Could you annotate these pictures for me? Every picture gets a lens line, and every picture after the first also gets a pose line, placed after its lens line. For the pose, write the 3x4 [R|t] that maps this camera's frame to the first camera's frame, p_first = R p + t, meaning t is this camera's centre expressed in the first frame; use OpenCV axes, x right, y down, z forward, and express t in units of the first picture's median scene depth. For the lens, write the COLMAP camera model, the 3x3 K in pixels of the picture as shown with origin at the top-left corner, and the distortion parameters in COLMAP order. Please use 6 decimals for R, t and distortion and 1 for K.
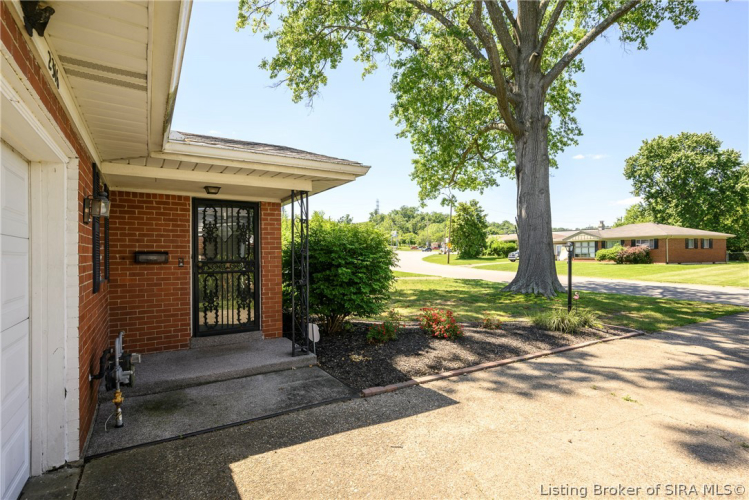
lens RADIAL K [[369.0, 0, 378.3], [0, 369.0, 253.4], [0, 0, 1]] dist [-0.002103, 0.000030]
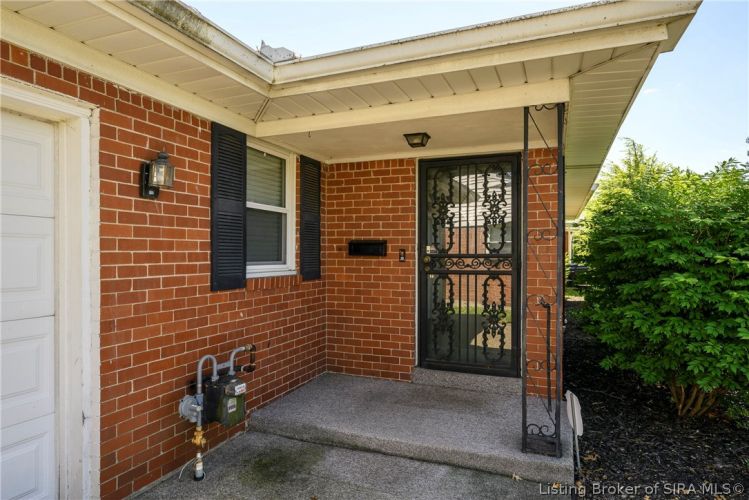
lens RADIAL K [[458.3, 0, 373.3], [0, 458.3, 254.3], [0, 0, 1]] dist [-0.006479, -0.001601]
pose [[0.581771, 0.009925, -0.813292, 0.137574], [-0.001736, 0.999938, 0.010961, 0.013210], [0.813351, -0.004965, 0.581752, 0.474681]]
